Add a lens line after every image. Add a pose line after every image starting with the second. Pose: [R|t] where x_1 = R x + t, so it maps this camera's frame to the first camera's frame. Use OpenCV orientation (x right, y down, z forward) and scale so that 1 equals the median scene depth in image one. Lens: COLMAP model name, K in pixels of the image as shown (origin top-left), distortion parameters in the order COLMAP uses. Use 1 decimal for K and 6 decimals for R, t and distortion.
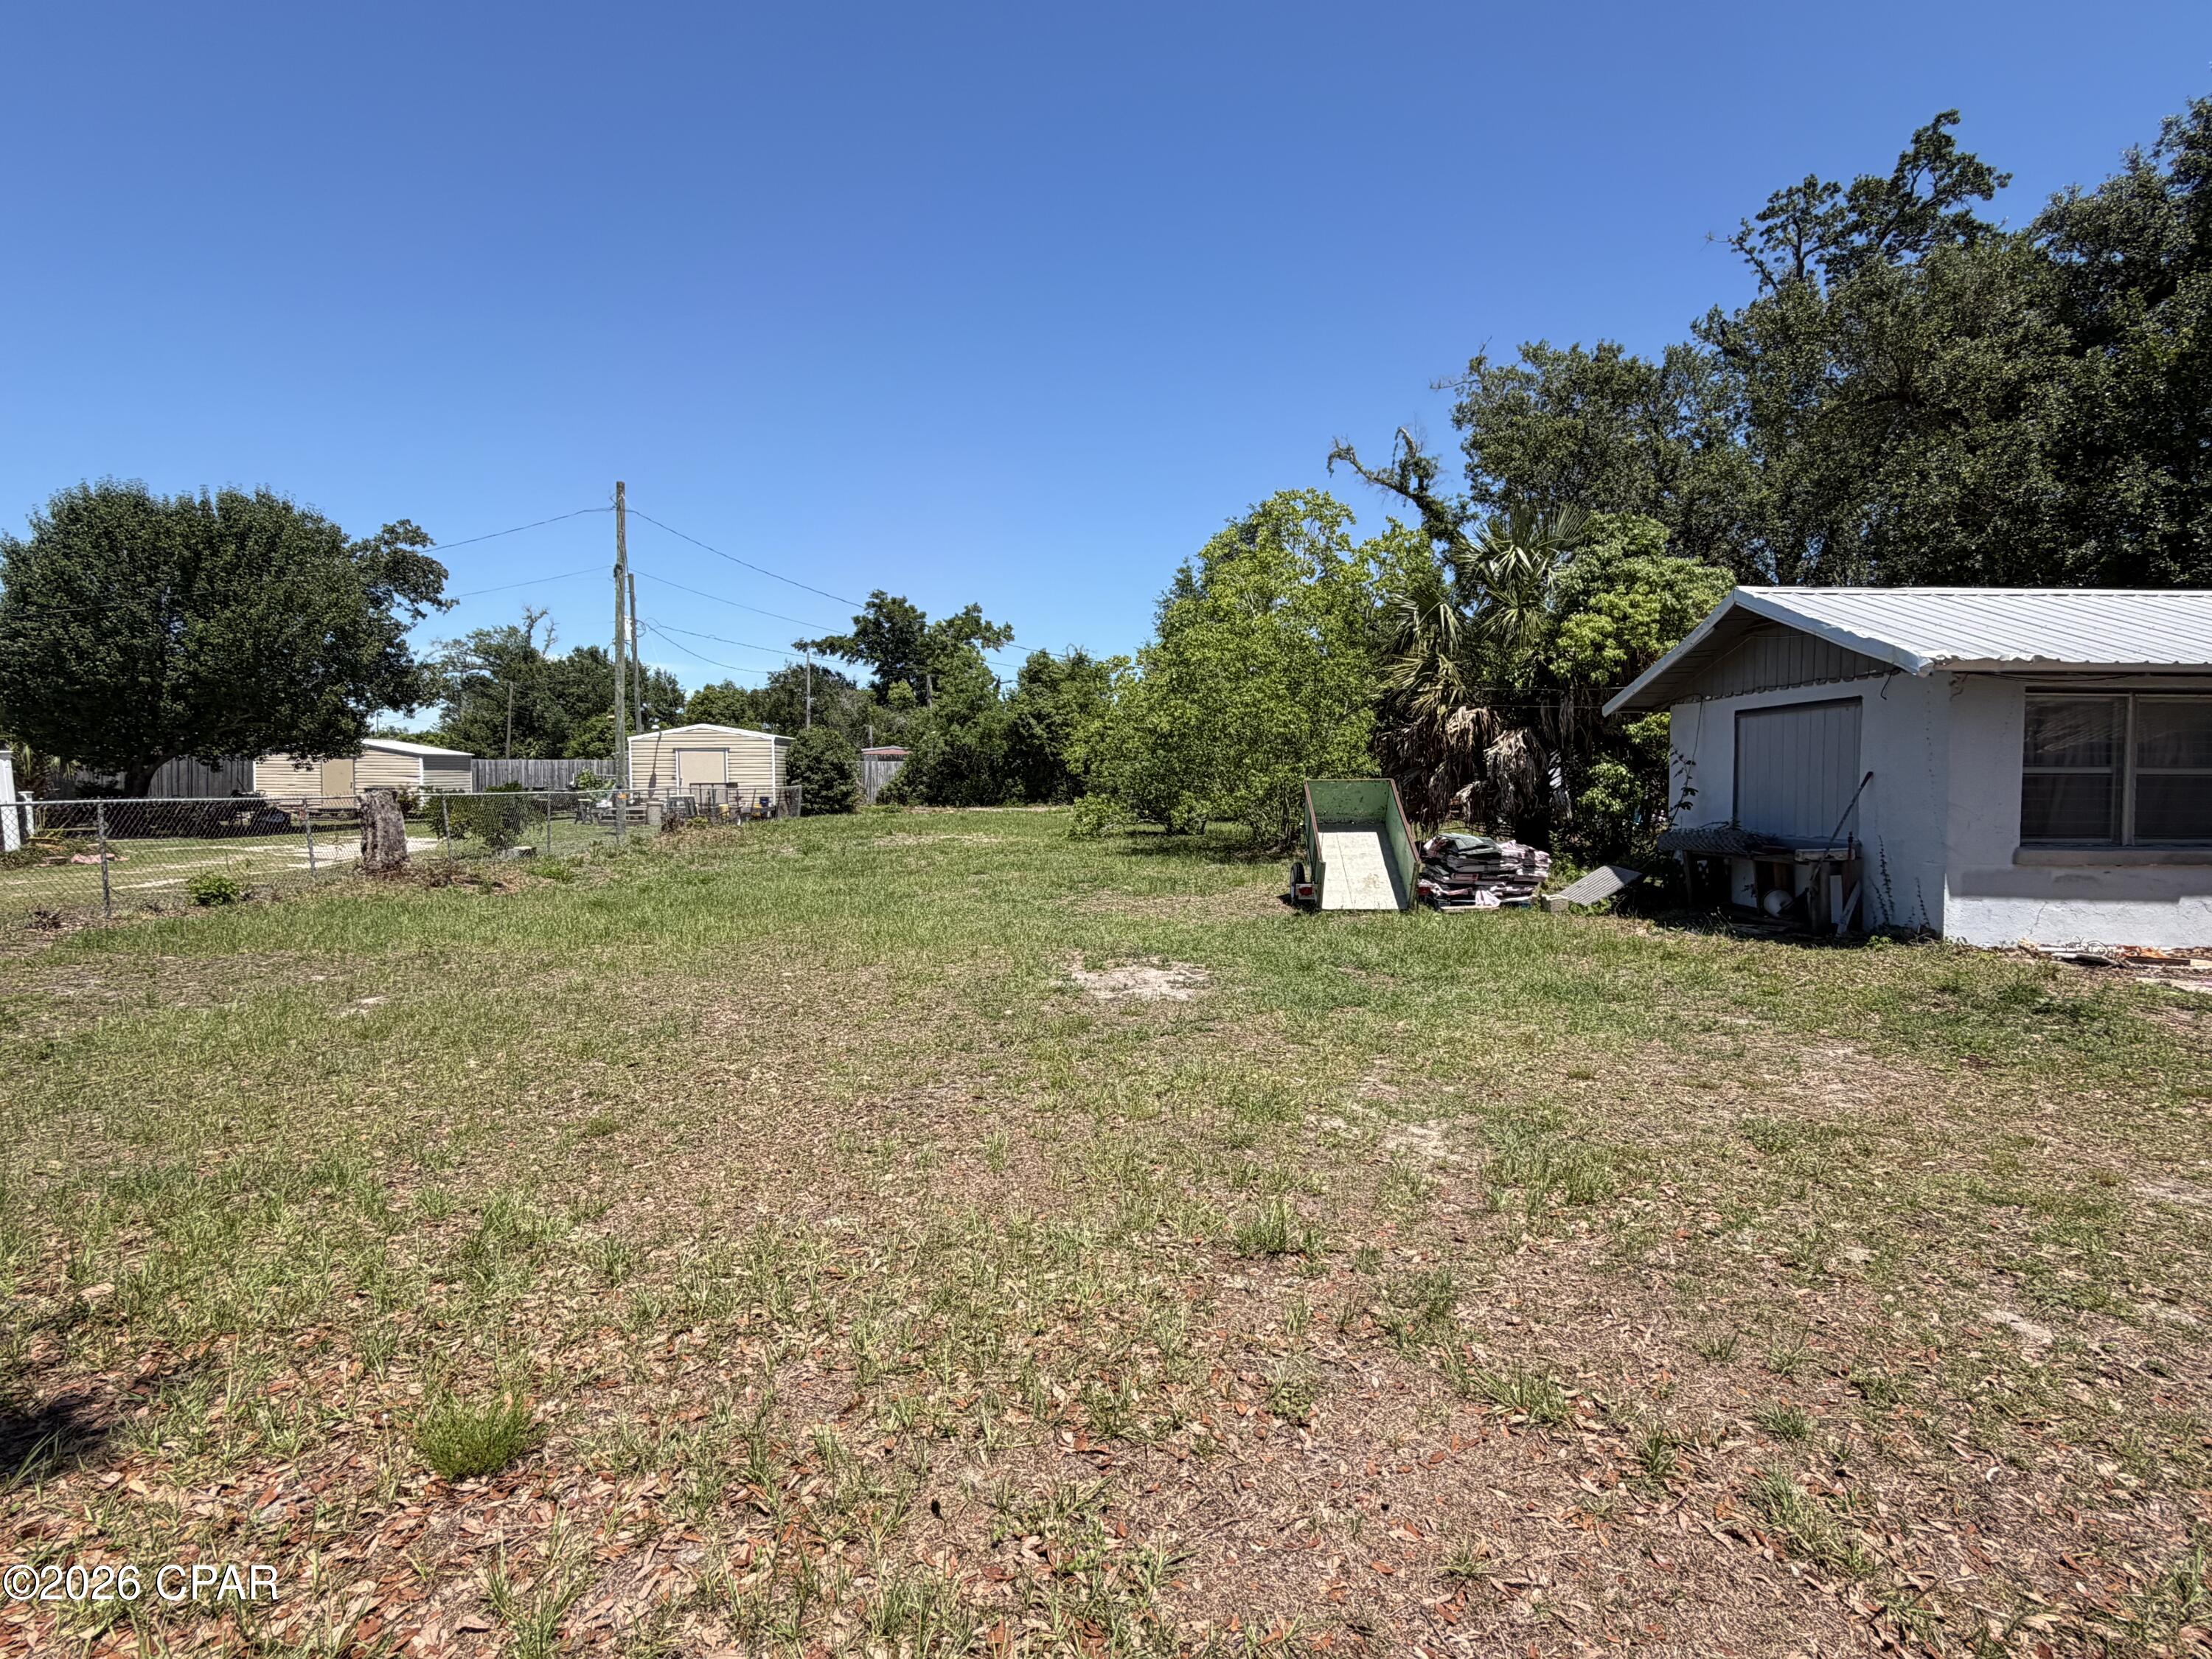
lens RADIAL K [[1121.1, 0, 1109.1], [0, 1121.1, 831.4], [0, 0, 1]] dist [0.000264, -0.000058]
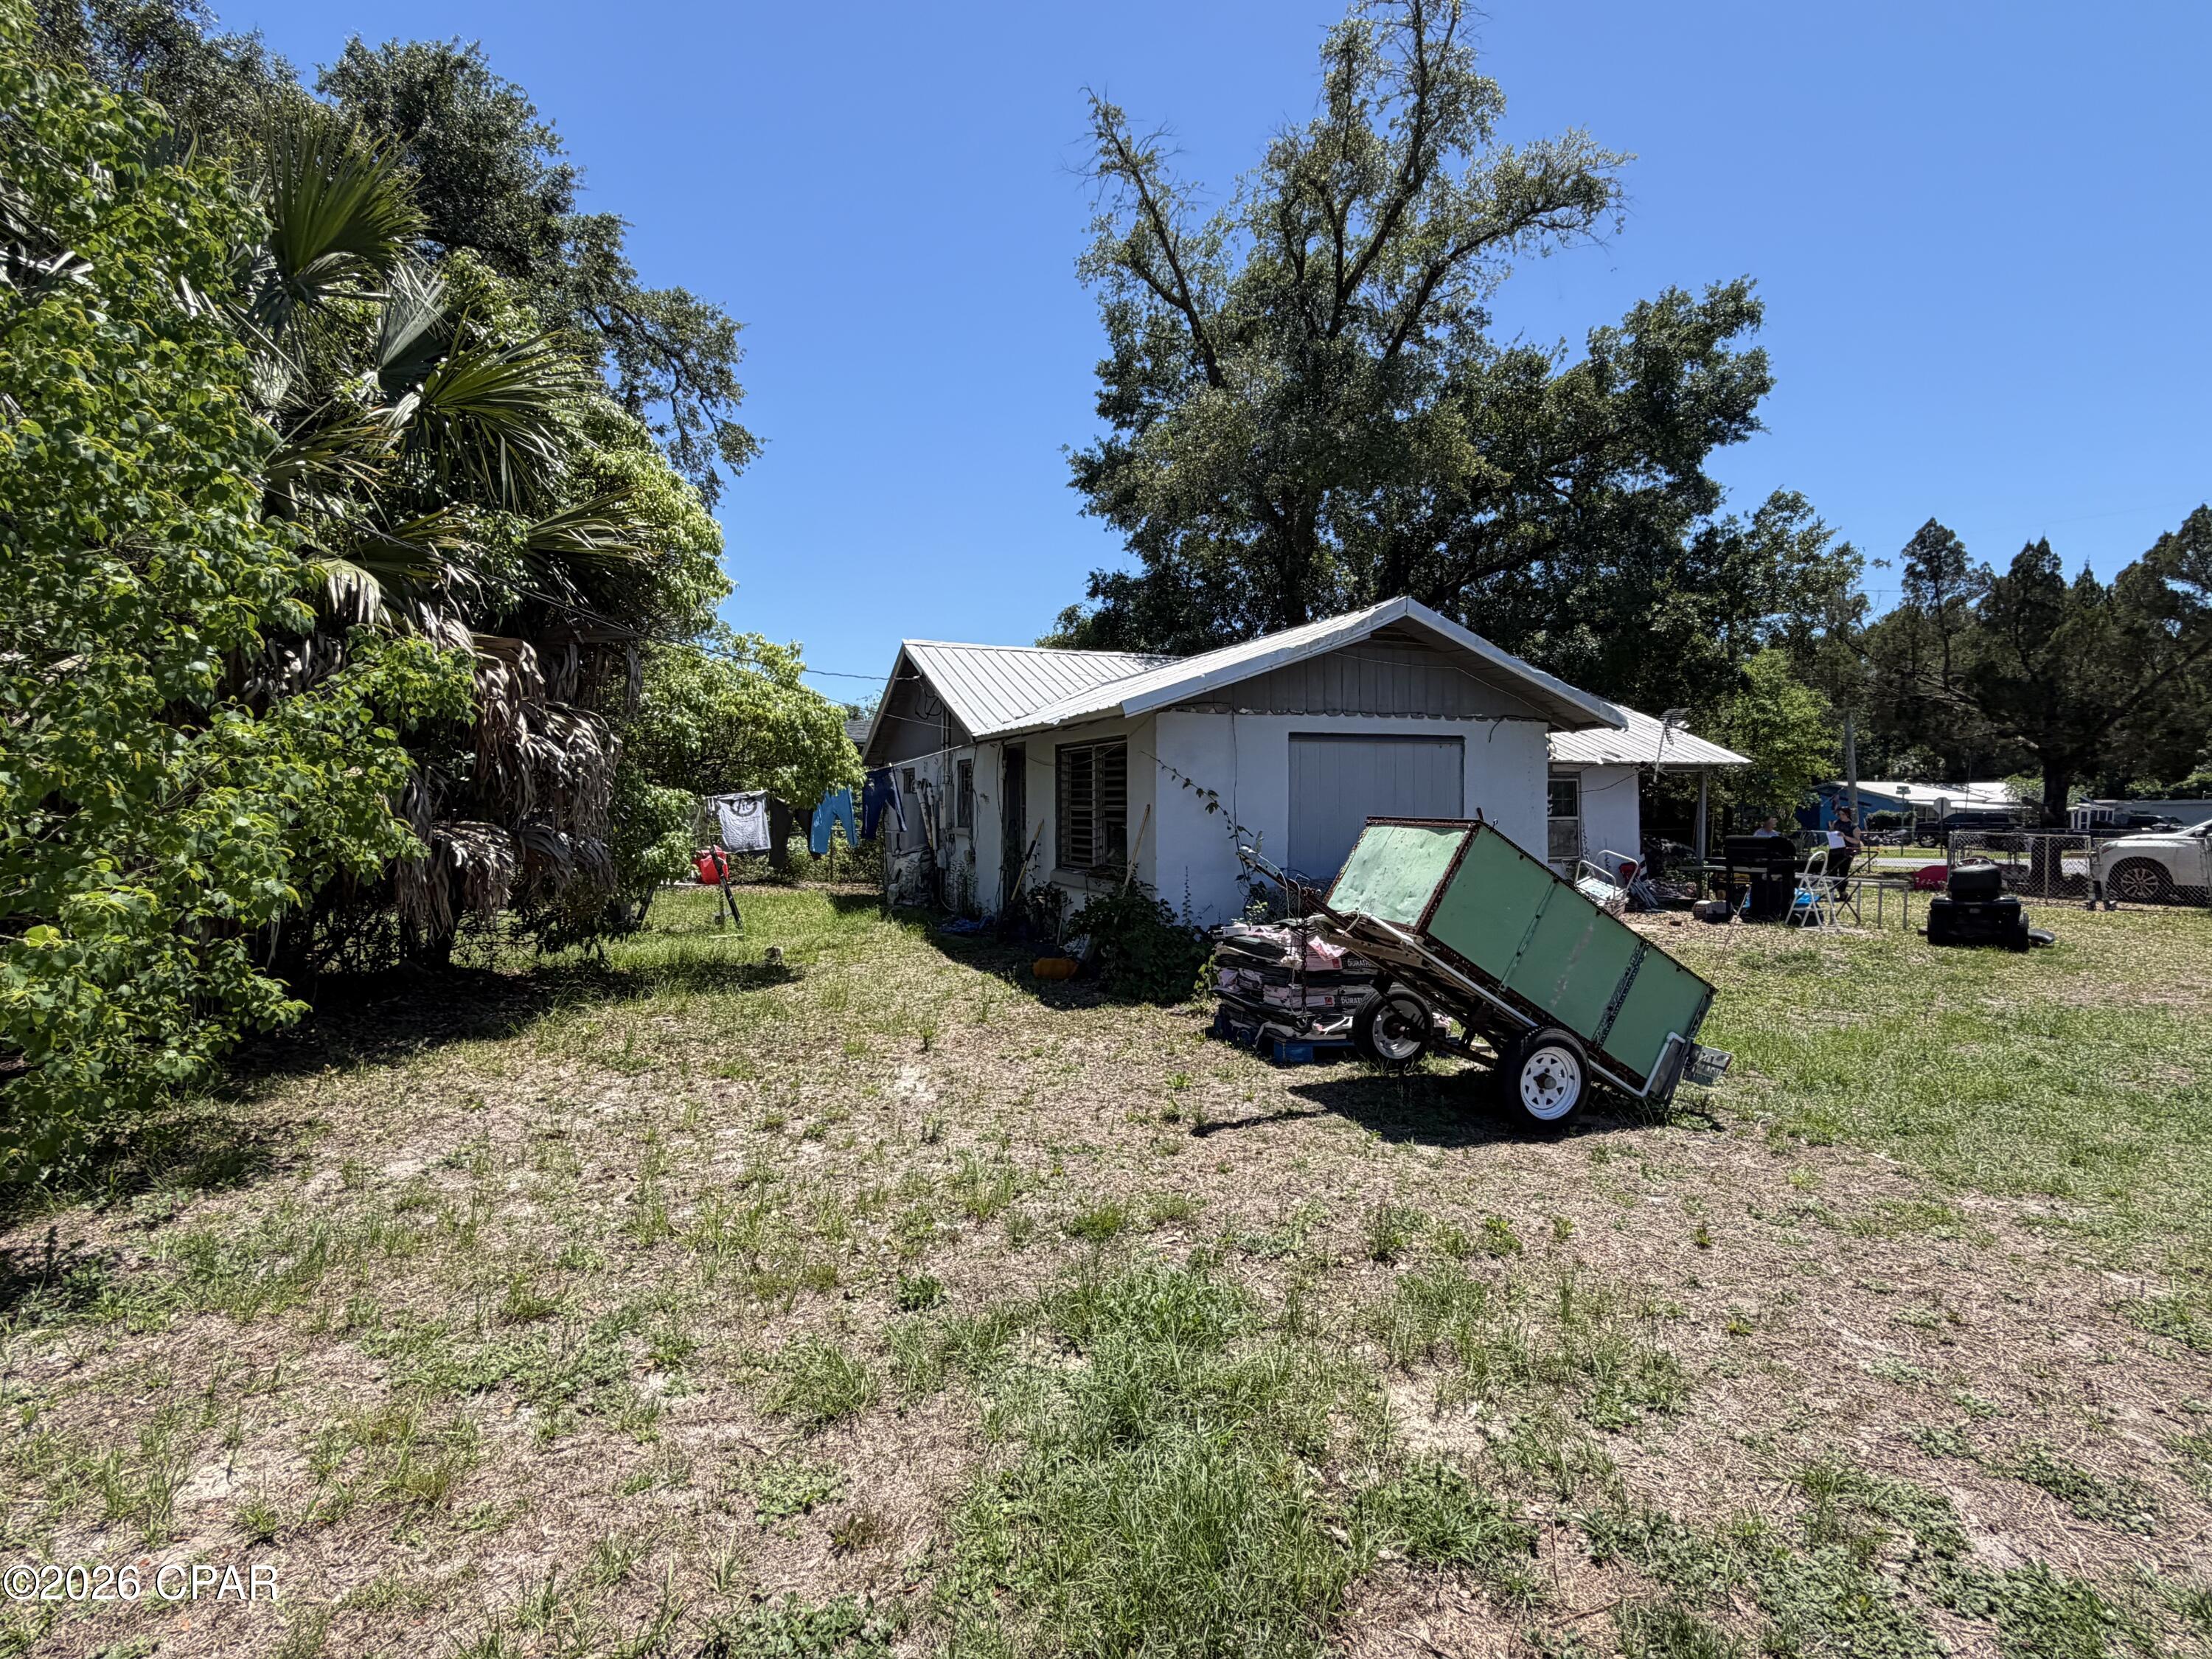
lens RADIAL K [[1101.9, 0, 1111.9], [0, 1101.9, 838.5], [0, 0, 1]] dist [-0.000986, 0.000097]
pose [[-0.343170, -0.023911, 0.938969, -0.057173], [0.043790, 0.998182, 0.041423, -0.024817], [-0.938252, 0.055332, -0.341499, 0.507108]]
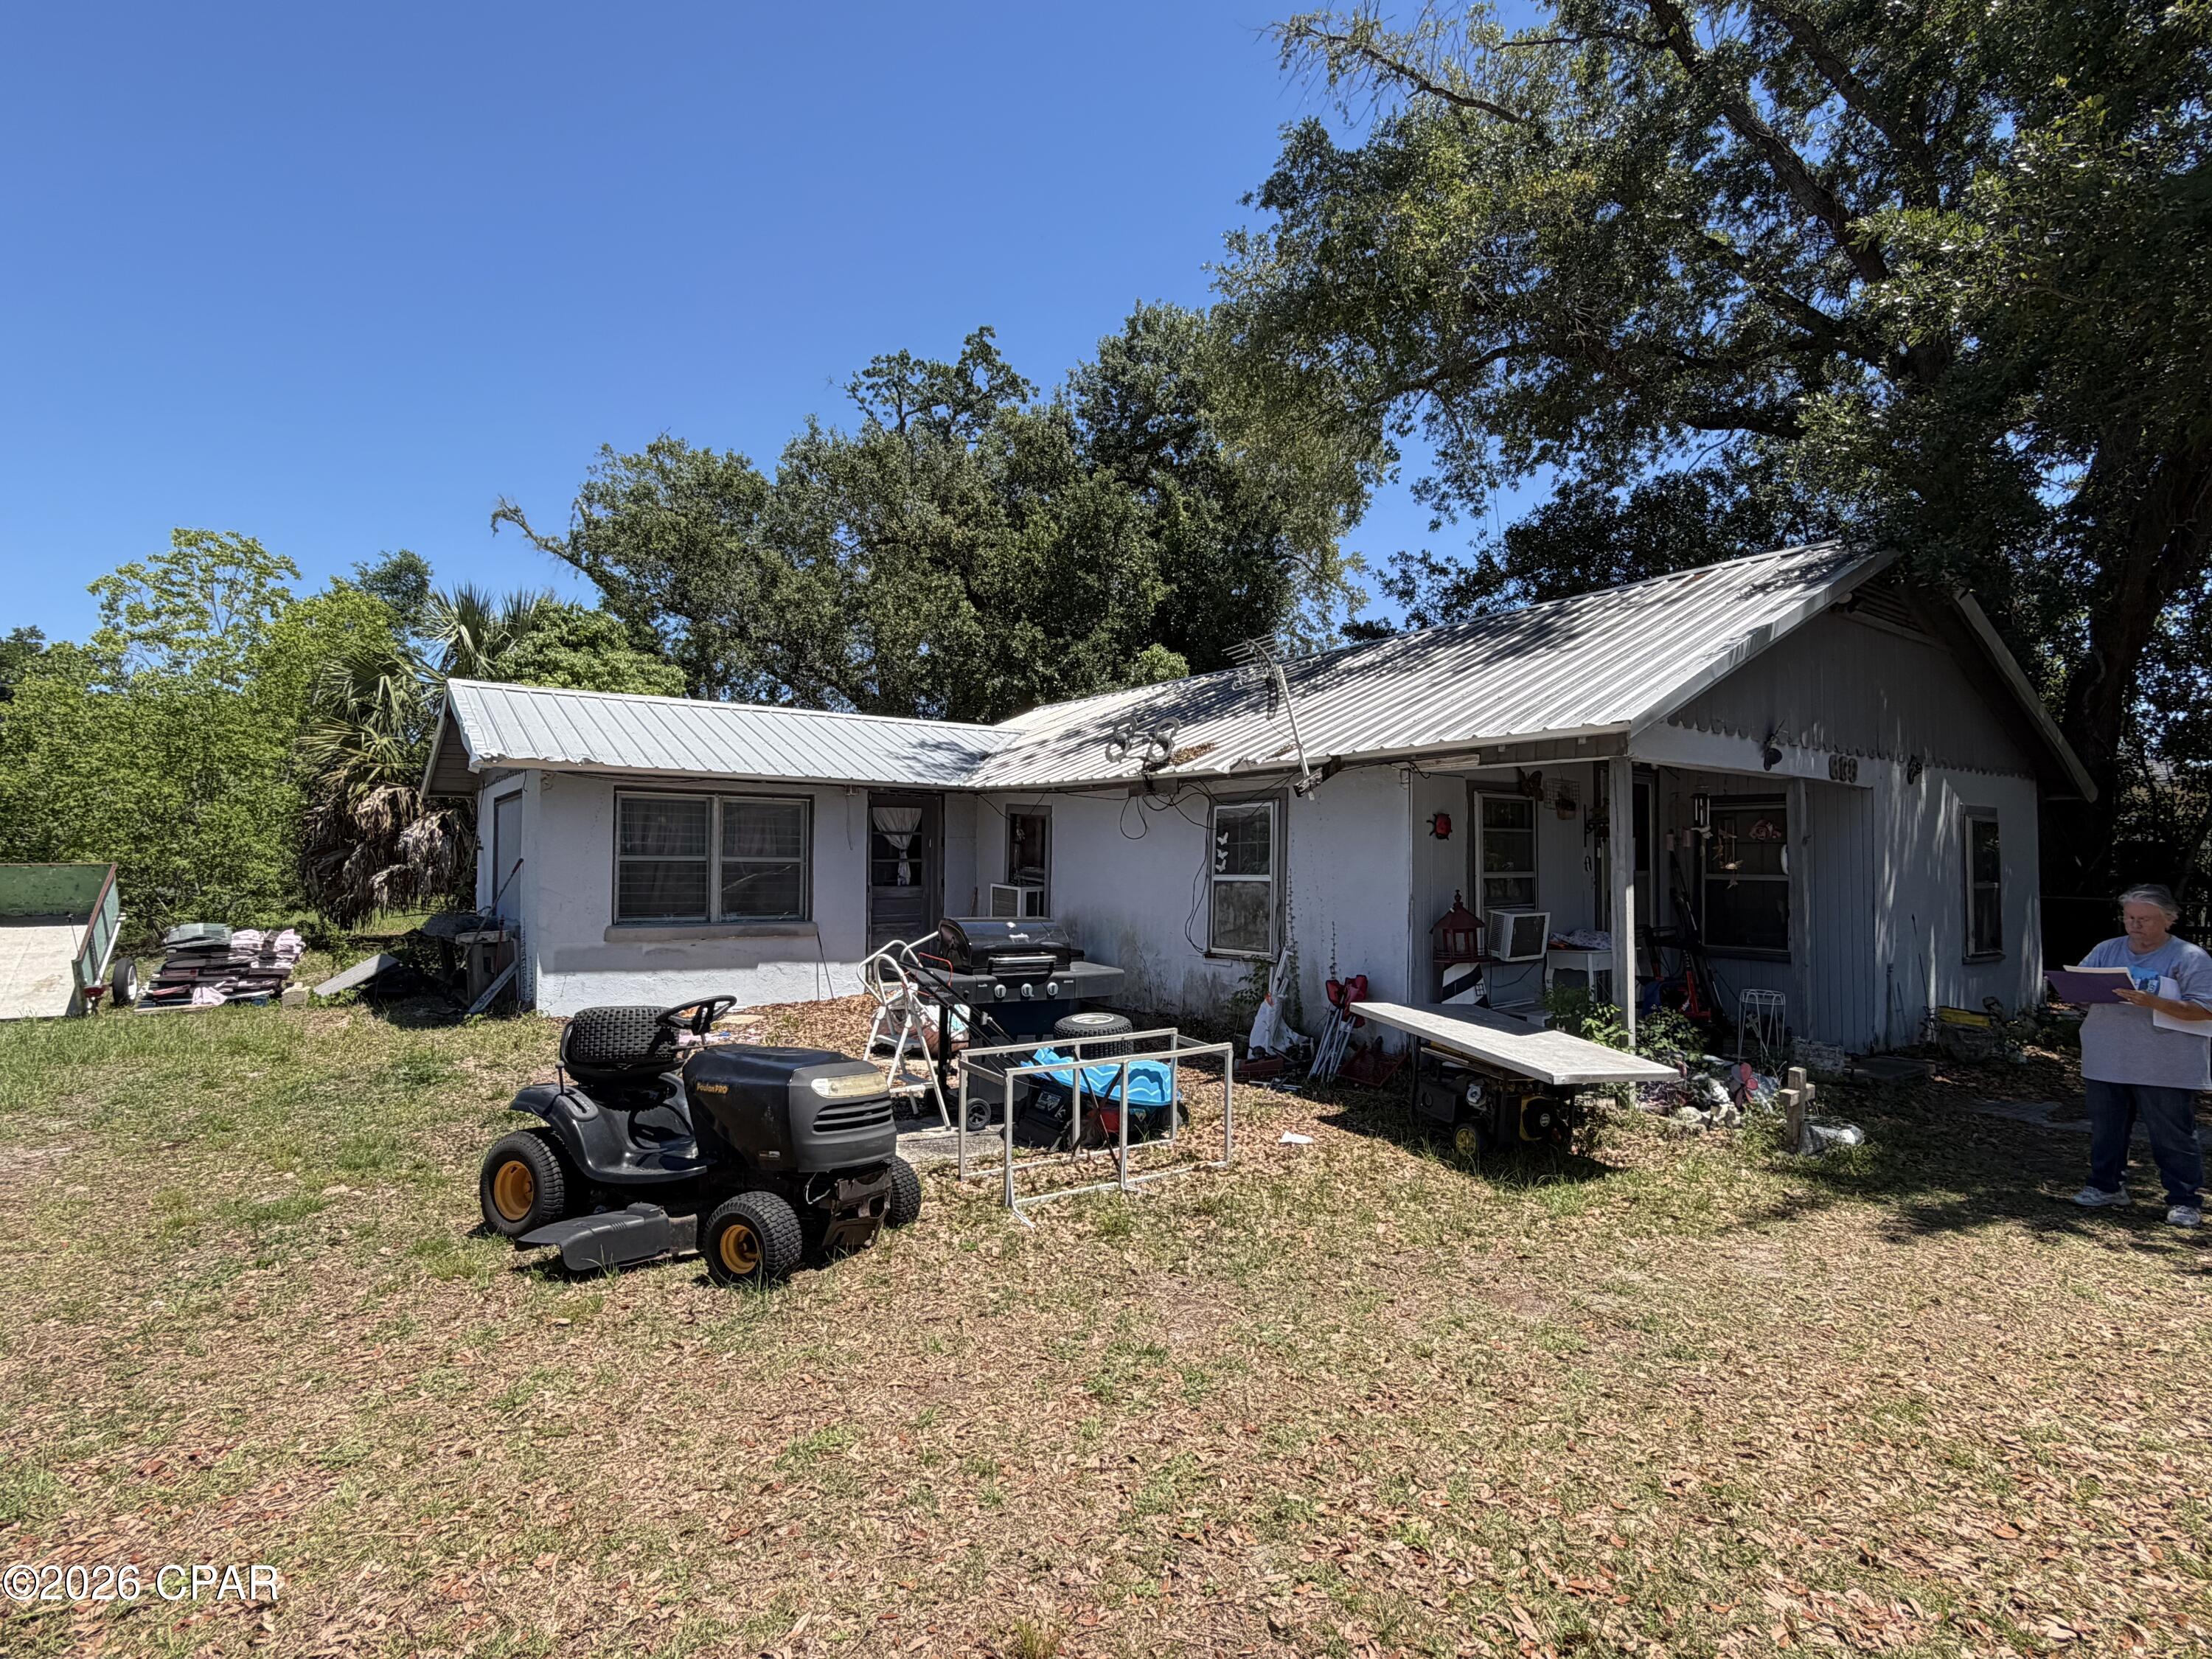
lens RADIAL K [[1121.1, 0, 1109.1], [0, 1121.1, 831.4], [0, 0, 1]] dist [0.000264, -0.000058]
pose [[0.828904, 0.018758, 0.559077, 0.164580], [0.021709, 0.997606, -0.065657, 0.001018], [-0.558970, 0.066560, 0.826512, -0.061414]]
